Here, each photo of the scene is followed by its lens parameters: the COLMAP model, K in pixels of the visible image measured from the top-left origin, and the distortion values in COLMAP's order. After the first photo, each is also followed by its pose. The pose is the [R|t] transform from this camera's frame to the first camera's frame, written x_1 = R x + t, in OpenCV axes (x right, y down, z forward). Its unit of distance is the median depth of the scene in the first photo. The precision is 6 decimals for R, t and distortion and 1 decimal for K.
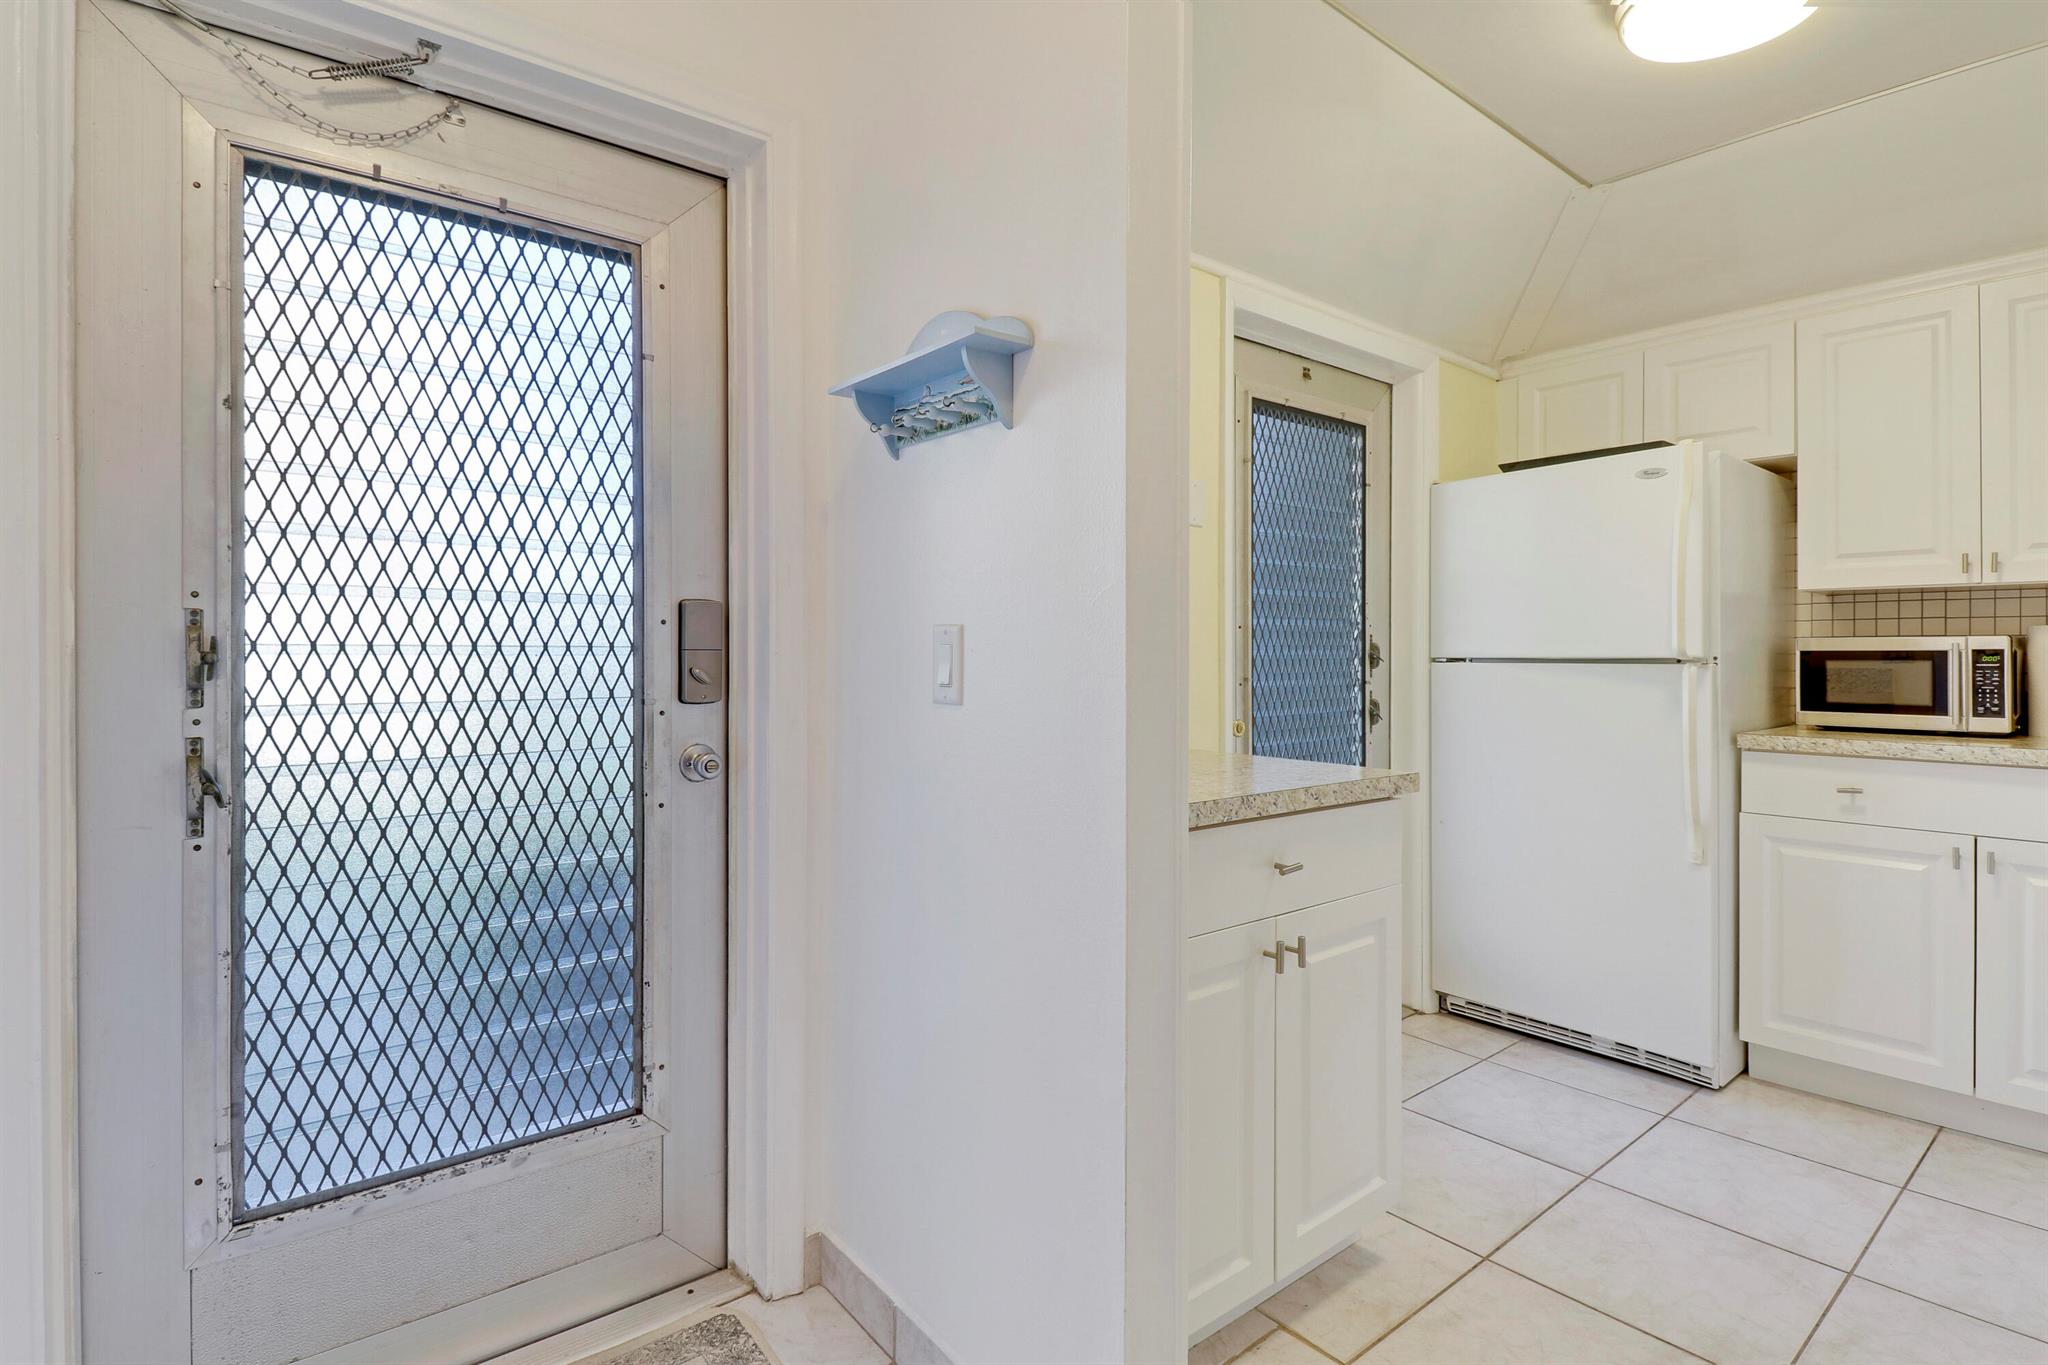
lens RADIAL K [[996.5, 0, 1019.9], [0, 996.5, 668.6], [0, 0, 1]] dist [0.007420, -0.015163]
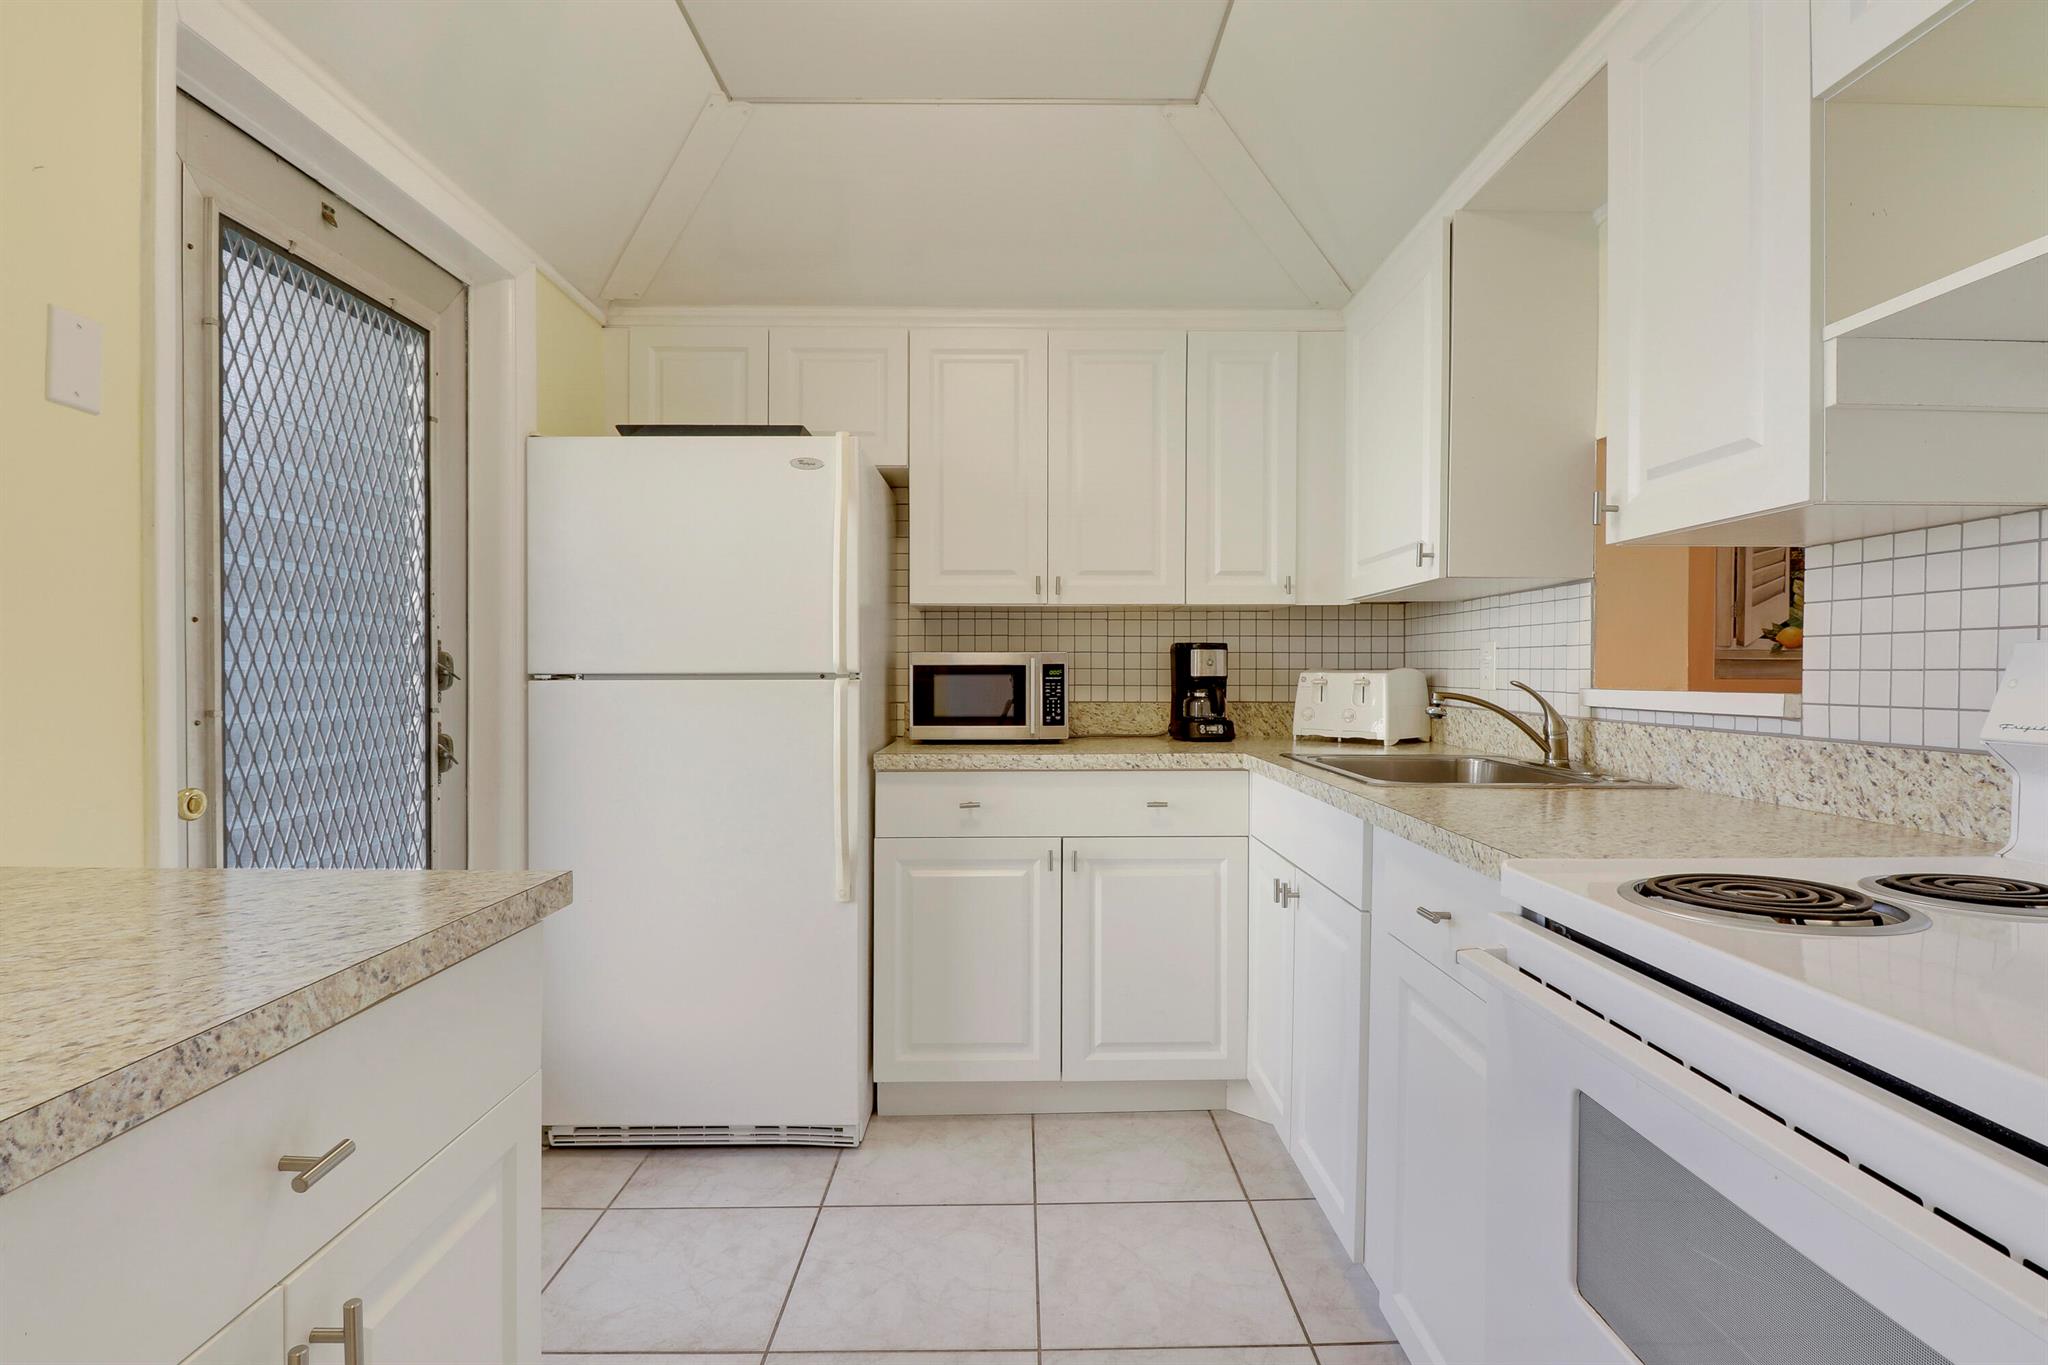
lens RADIAL K [[996.5, 0, 1020.9], [0, 996.5, 671.8], [0, 0, 1]] dist [0.007420, -0.015163]
pose [[0.622517, -0.001302, 0.782605, 0.081247], [0.012667, 0.999884, -0.008413, -0.001895], [-0.782504, 0.015150, 0.622461, 0.324860]]
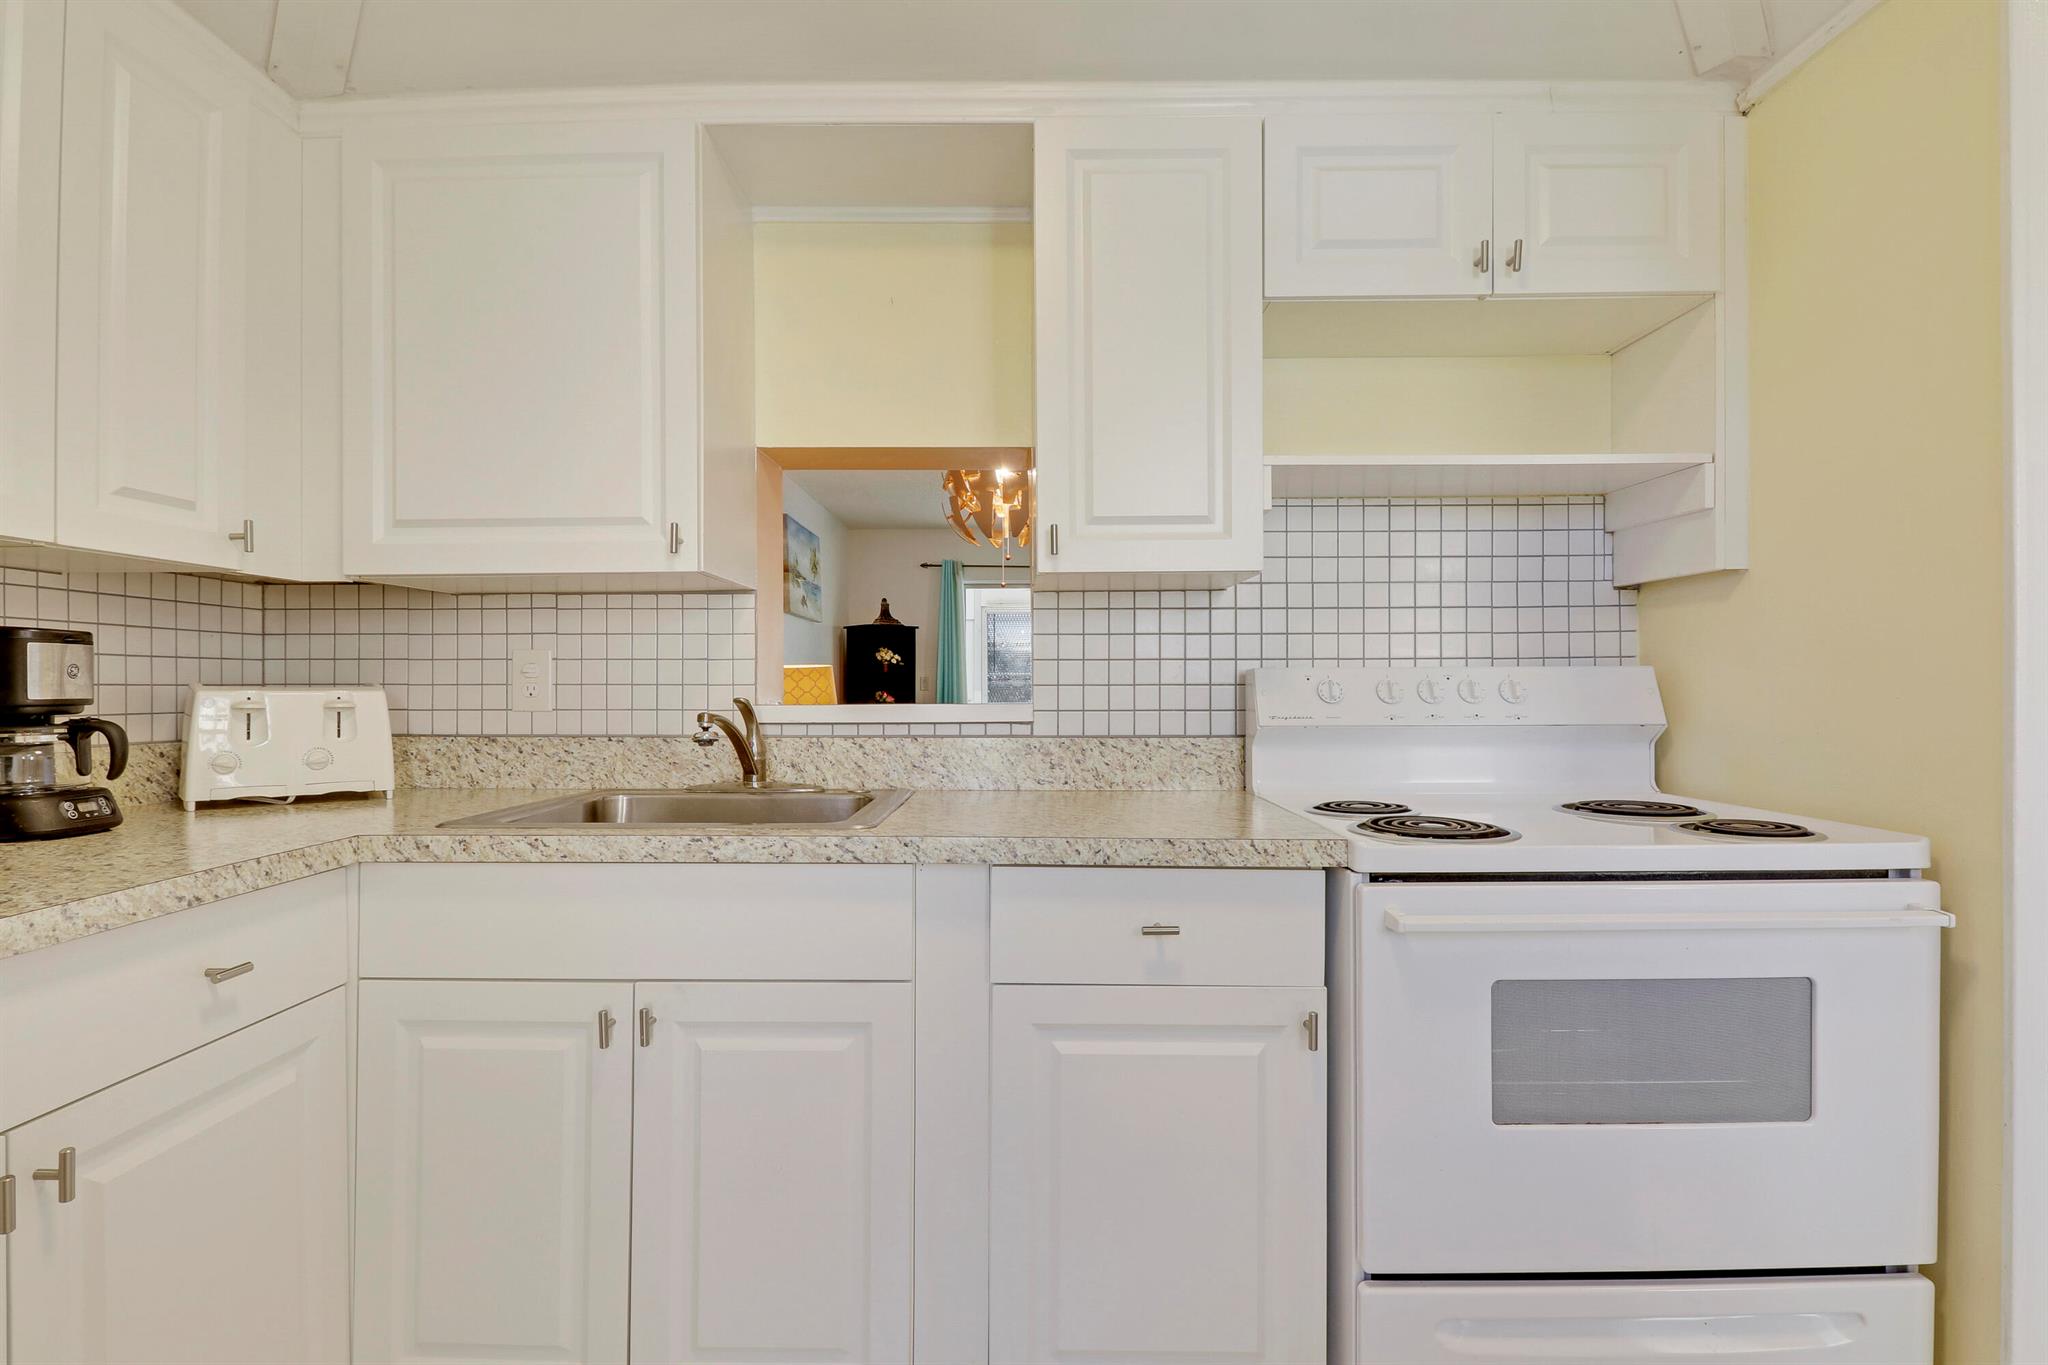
lens RADIAL K [[981.5, 0, 1020.2], [0, 981.5, 706.2], [0, 0, 1]] dist [0.000515, -0.011752]
pose [[-0.768452, -0.011368, 0.639806, 0.363670], [0.012455, 0.999387, 0.032716, -0.010865], [-0.639786, 0.033109, -0.767840, 0.943545]]
